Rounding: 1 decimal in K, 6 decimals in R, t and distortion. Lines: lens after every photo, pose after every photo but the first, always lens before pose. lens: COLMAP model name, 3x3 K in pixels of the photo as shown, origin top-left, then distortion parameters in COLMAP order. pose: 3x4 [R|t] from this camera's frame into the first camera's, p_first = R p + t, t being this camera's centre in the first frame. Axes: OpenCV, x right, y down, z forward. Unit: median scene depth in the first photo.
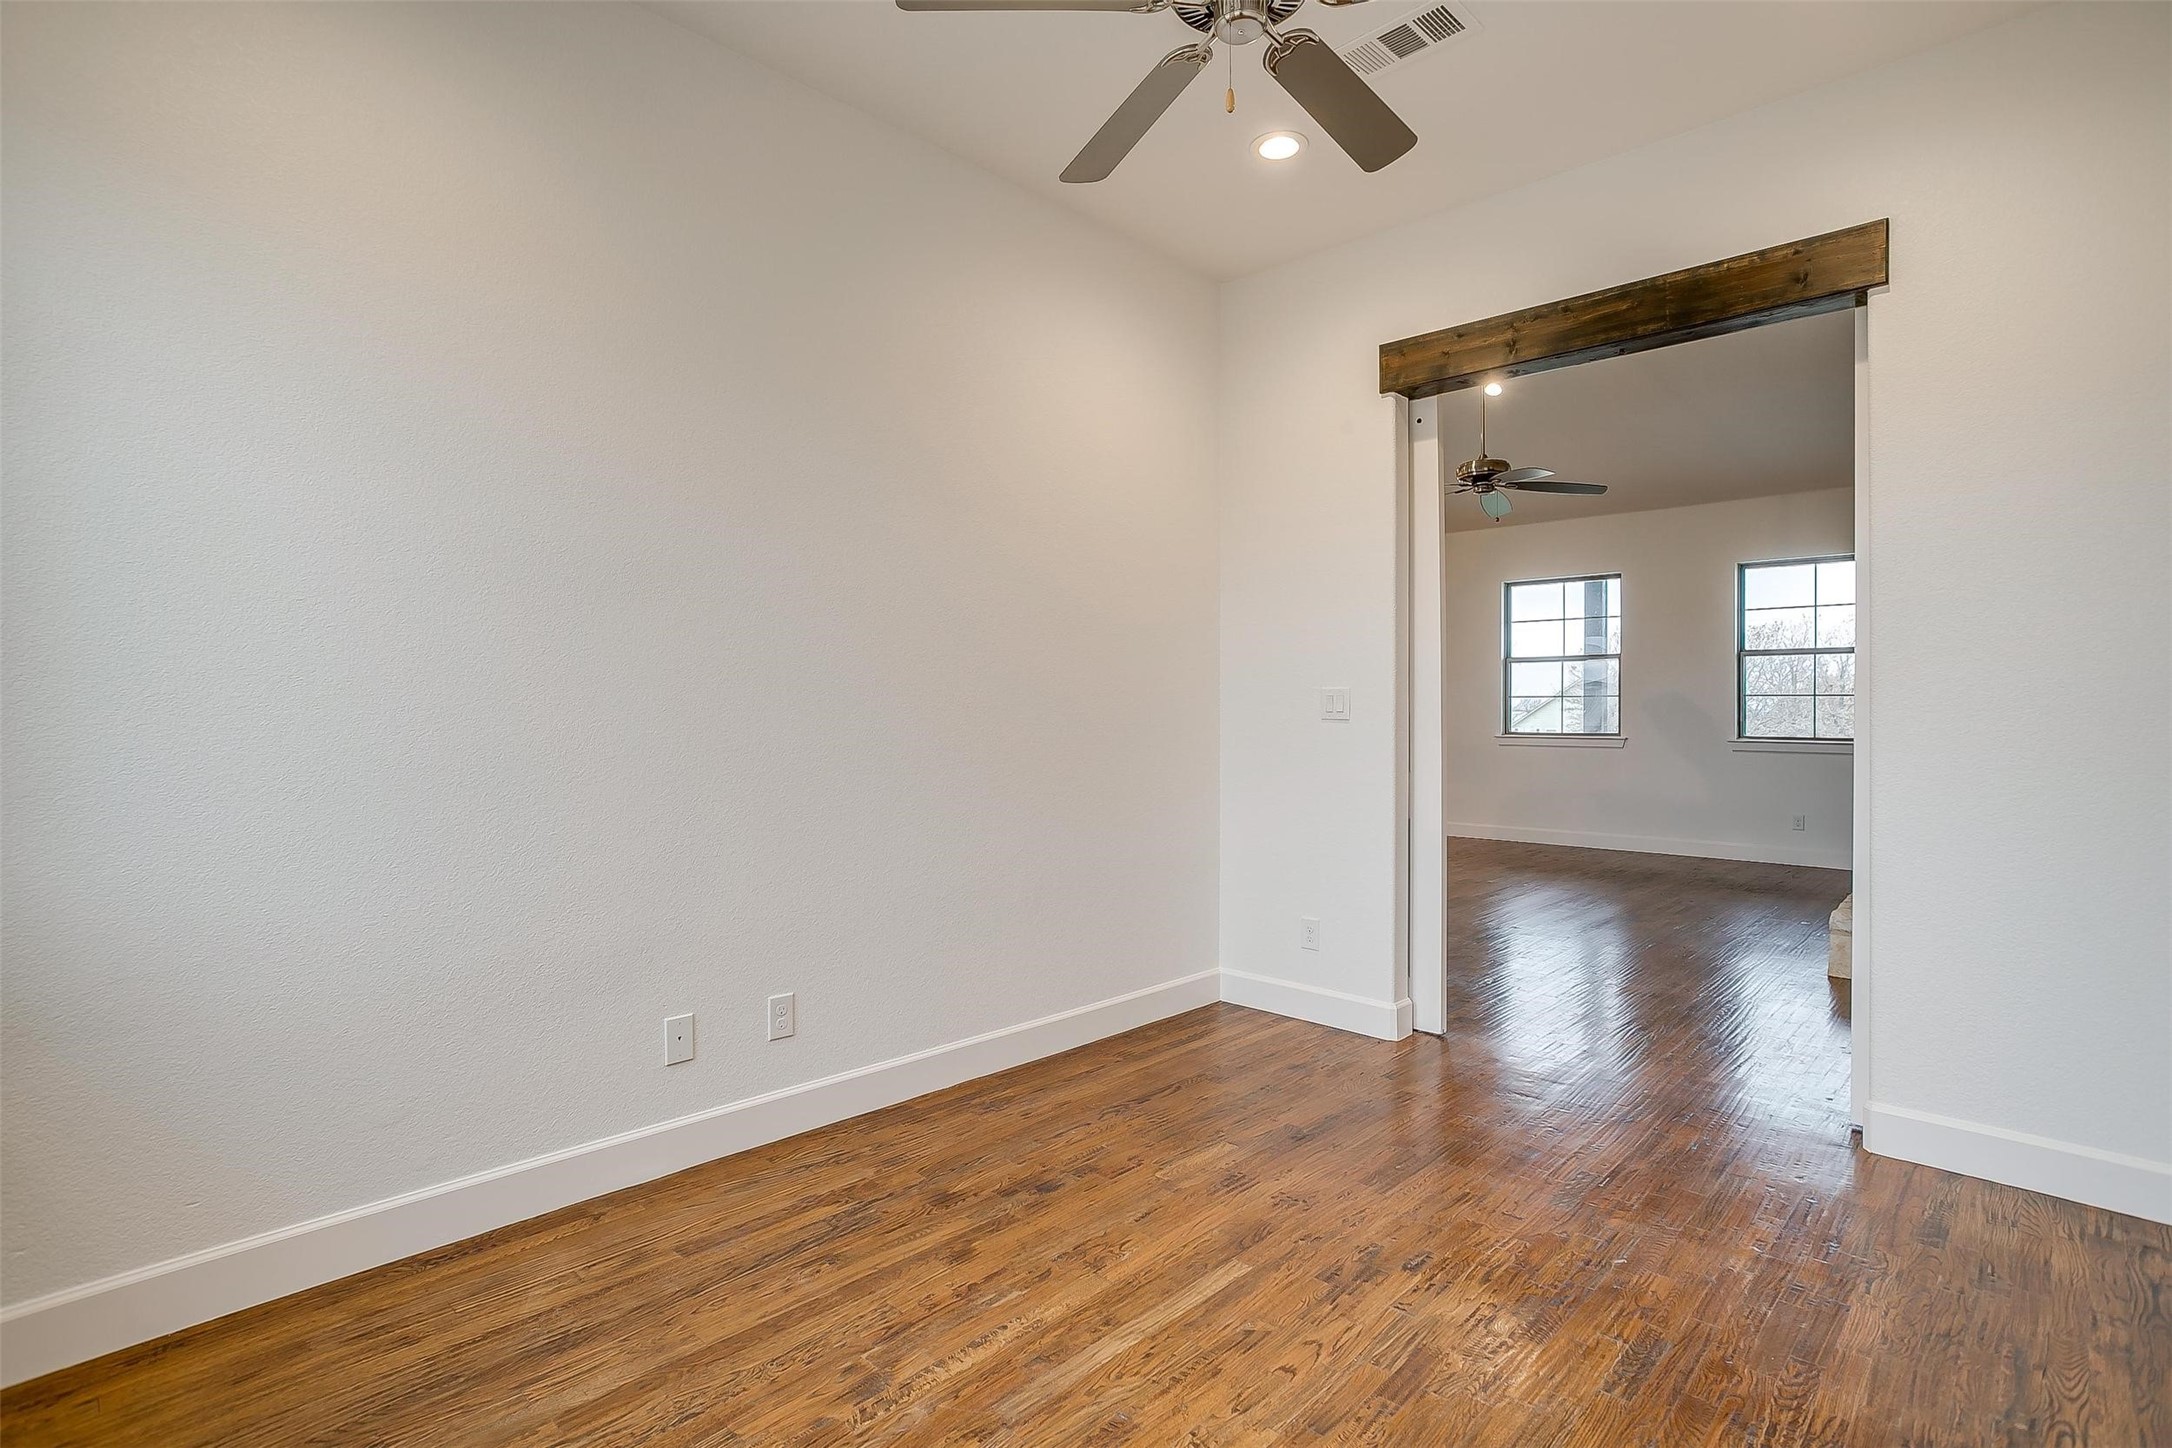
lens RADIAL K [[1050.8, 0, 1079.4], [0, 1050.8, 710.7], [0, 0, 1]] dist [-0.056212, 0.035478]
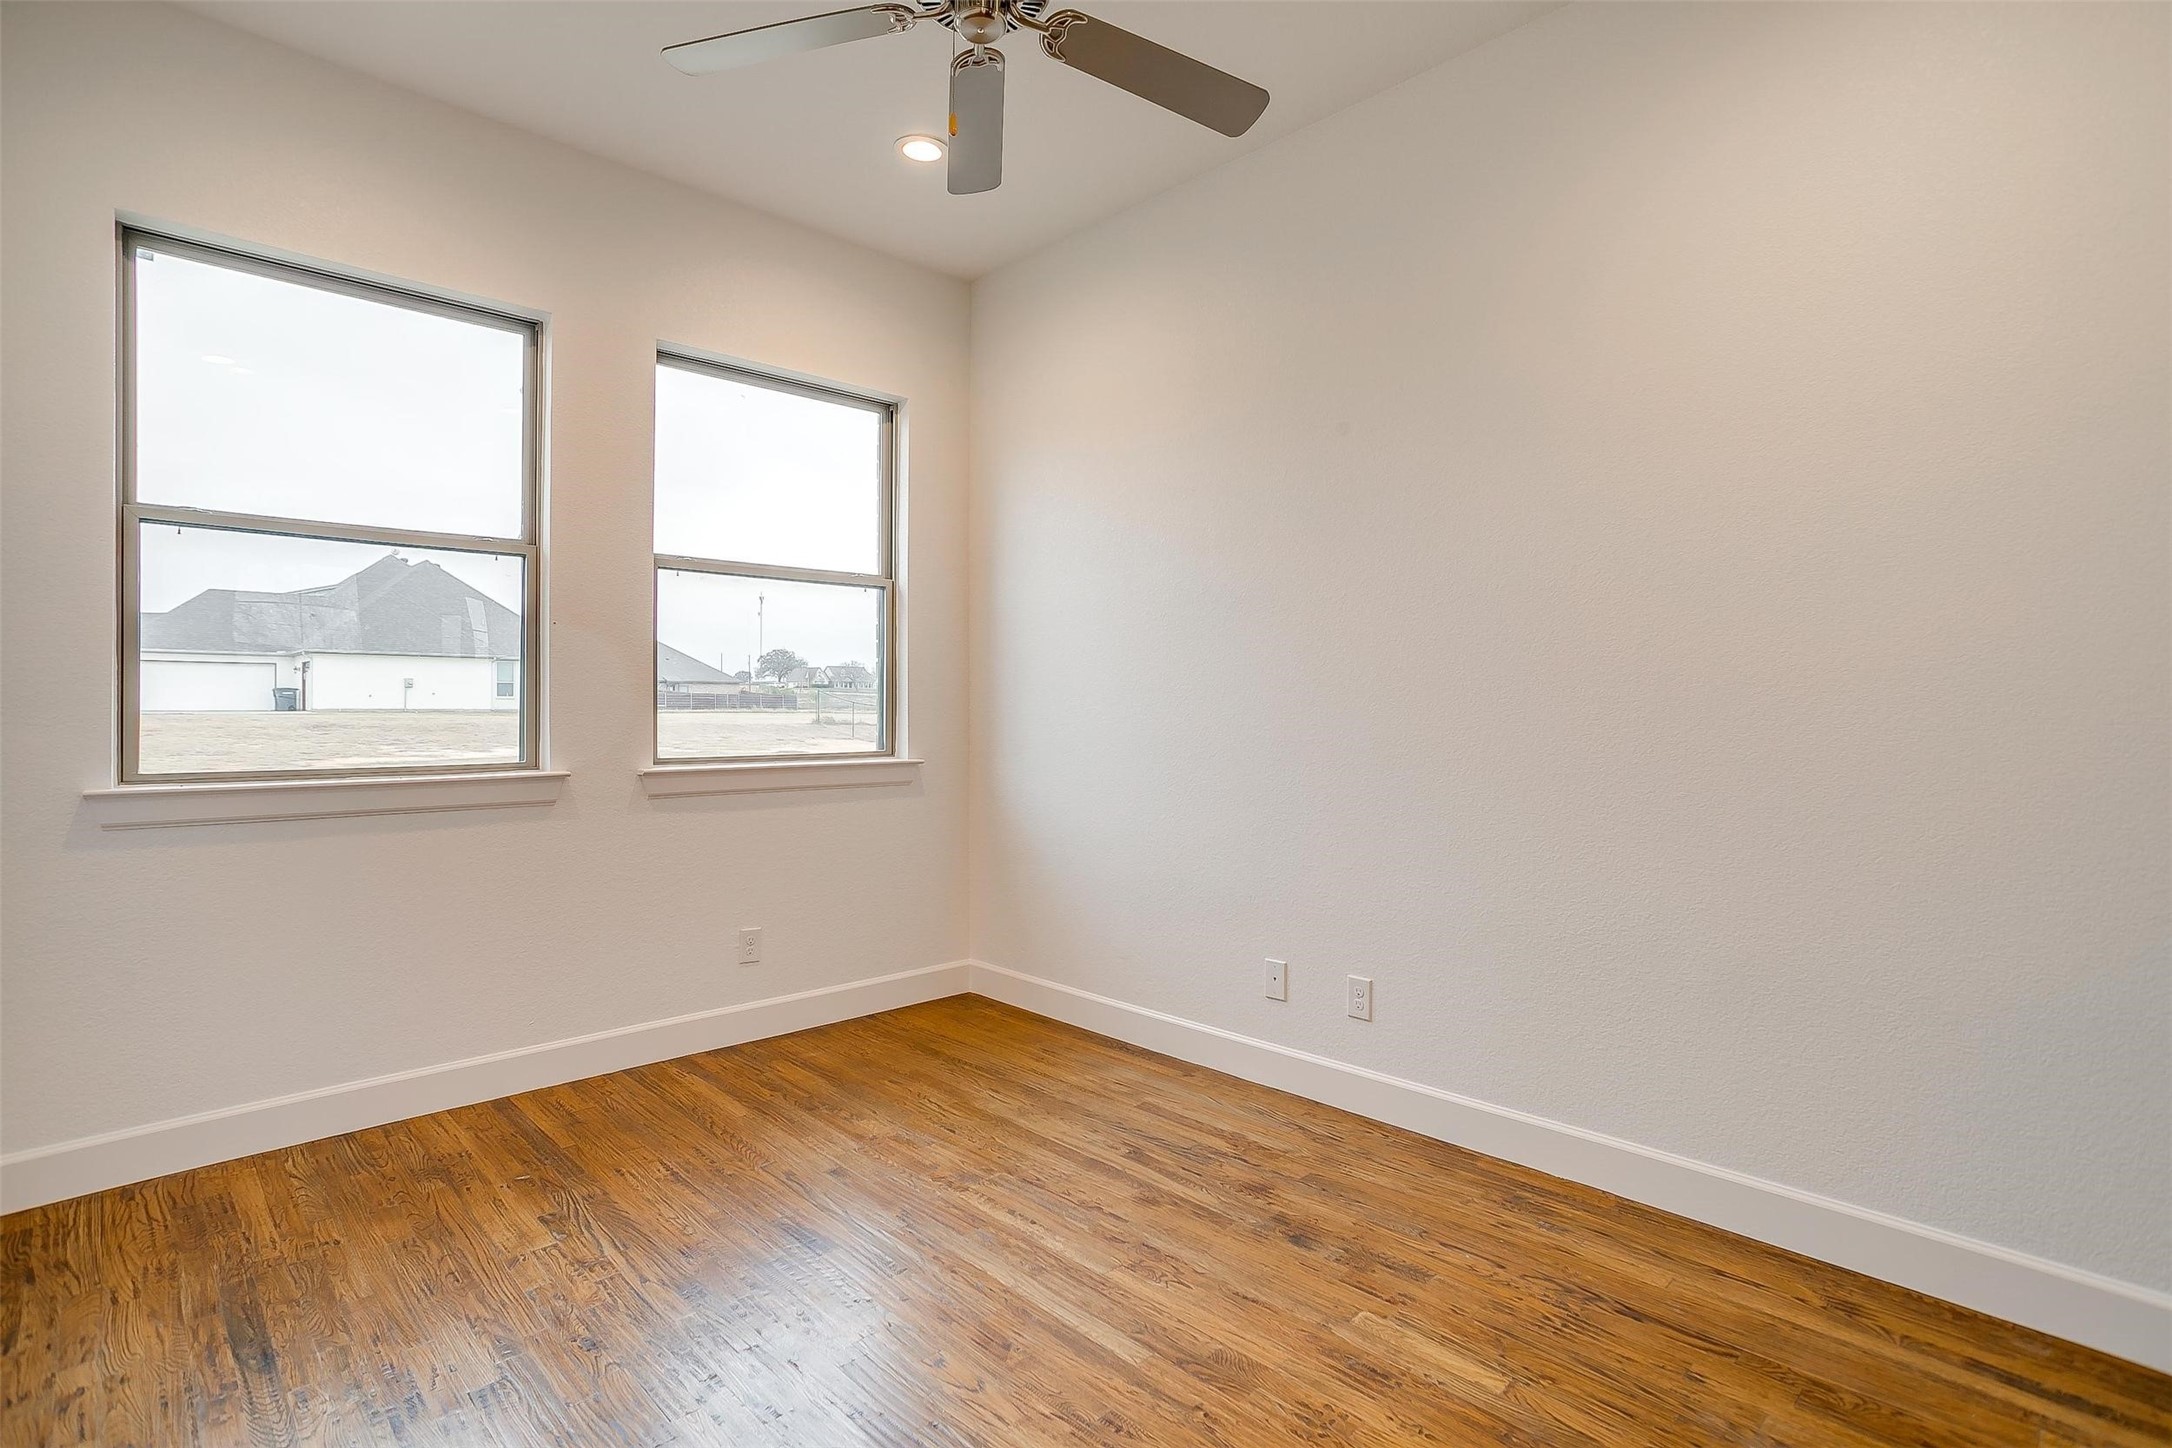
lens RADIAL K [[1050.8, 0, 1079.4], [0, 1050.8, 710.7], [0, 0, 1]] dist [-0.056212, 0.035478]
pose [[-0.035695, -0.003091, -0.999358, 0.933472], [-0.000640, 0.999995, -0.003070, 0.011625], [0.999363, 0.000530, -0.035697, 0.916811]]
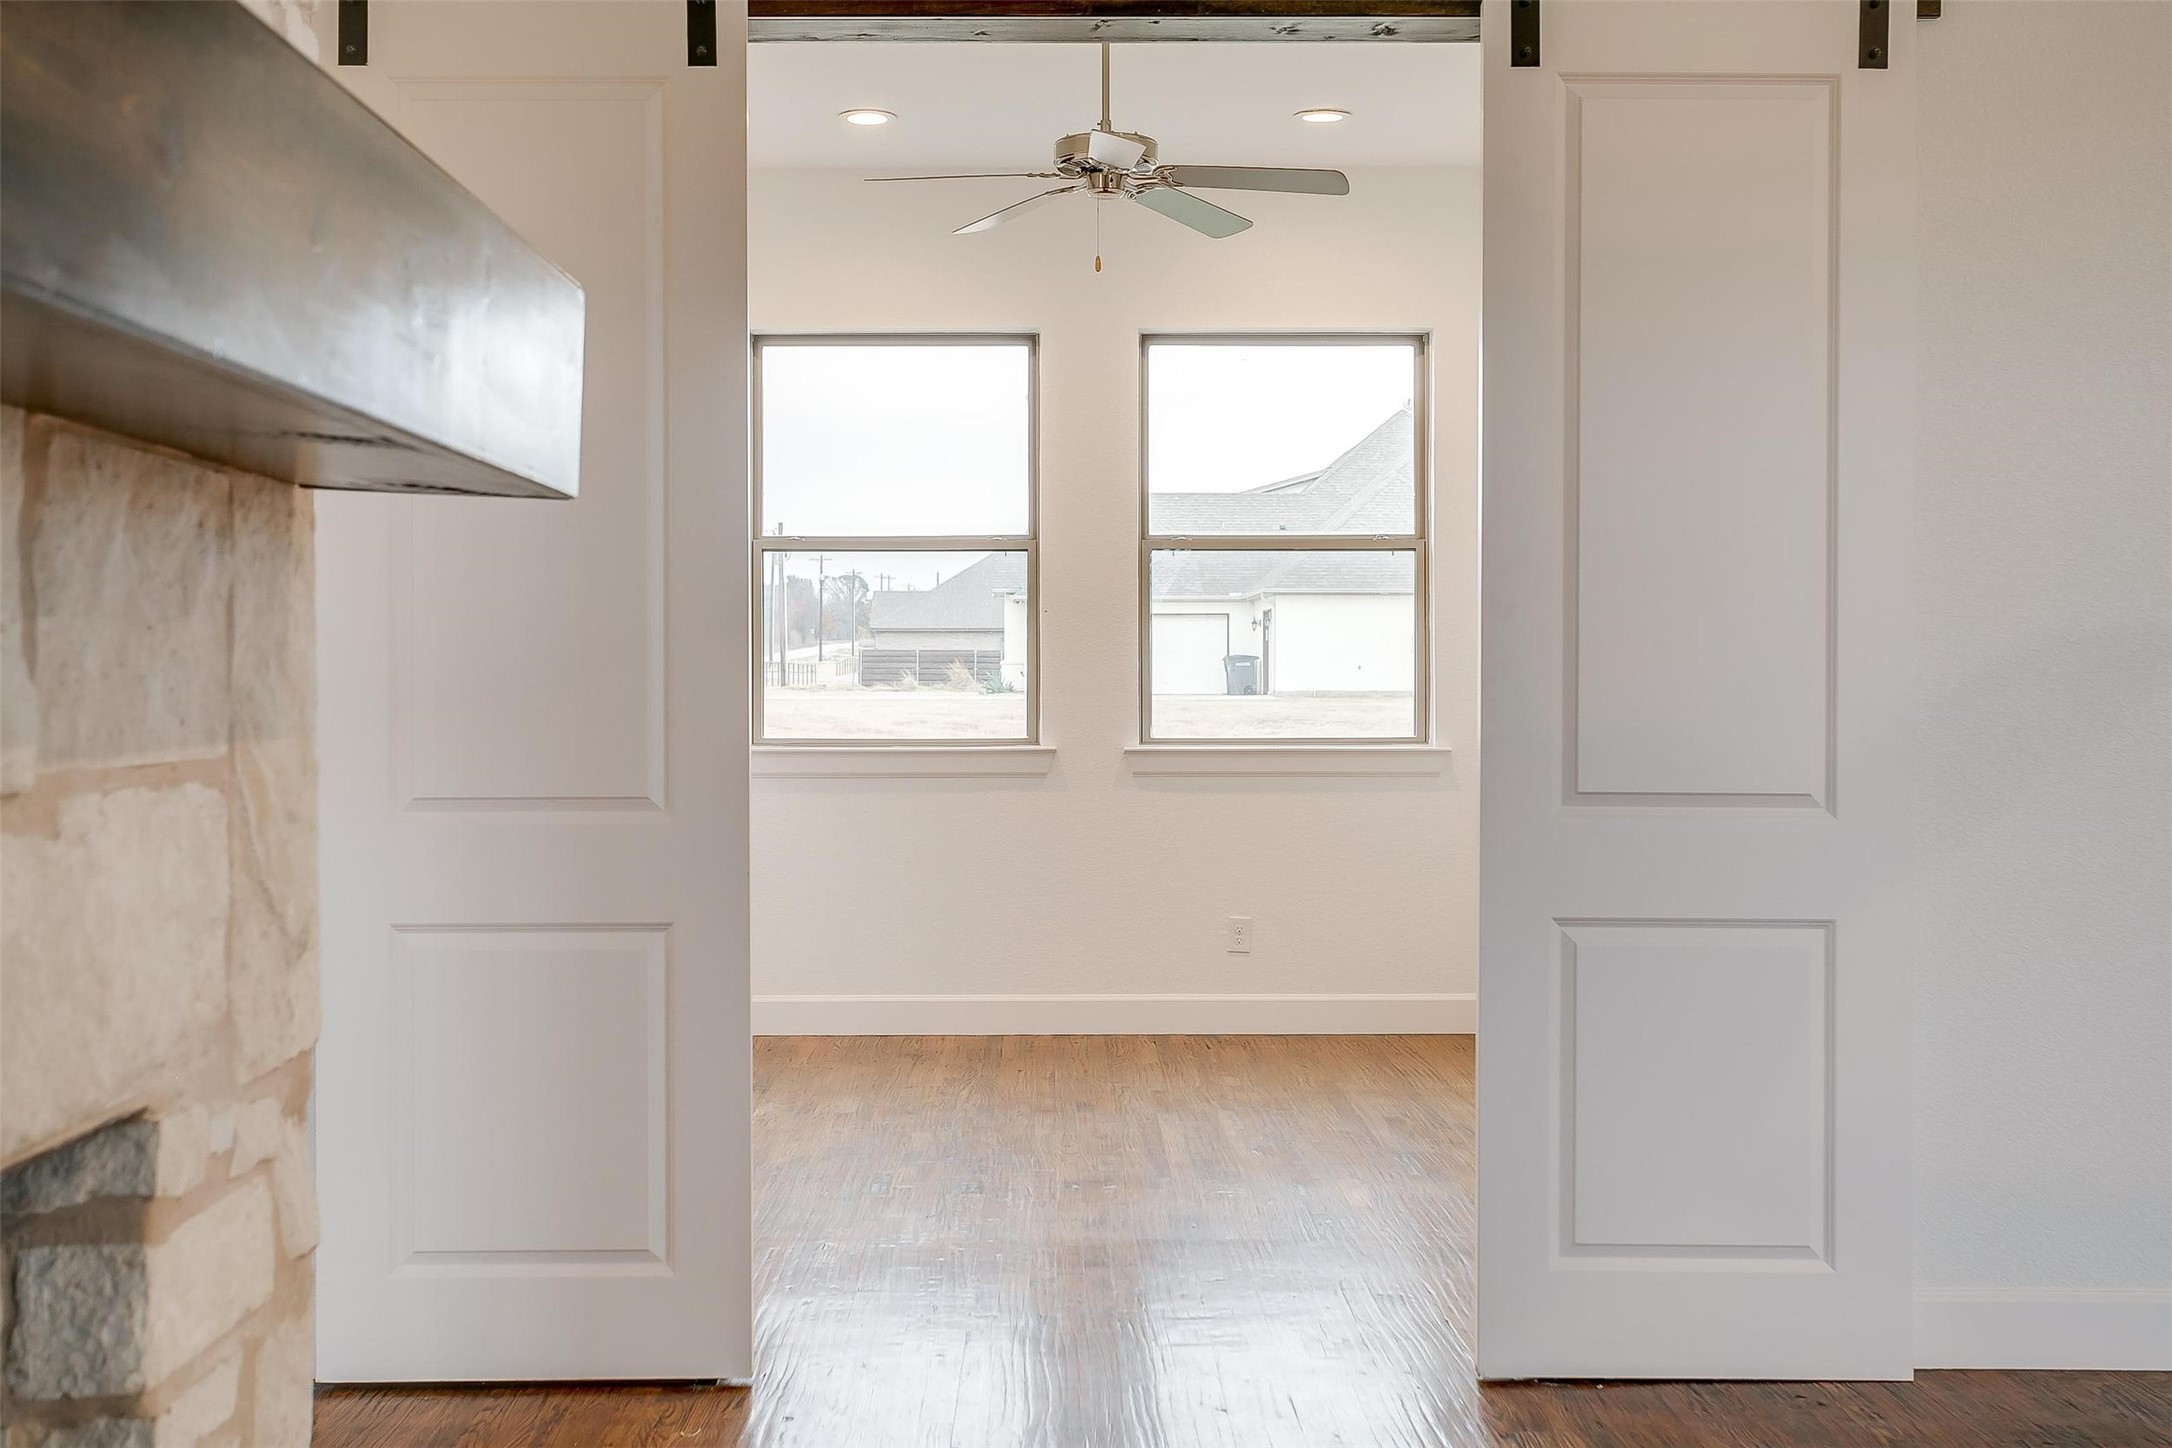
lens RADIAL K [[2367.0, 0, 1084.1], [0, 2367.0, 689.7], [0, 0, 1]] dist [0.001532, -0.000058]
pose [[-0.704654, -0.004356, -0.709538, 1.962346], [-0.002244, 0.999990, -0.003910, 0.019431], [0.709548, -0.001163, -0.704657, 2.599865]]
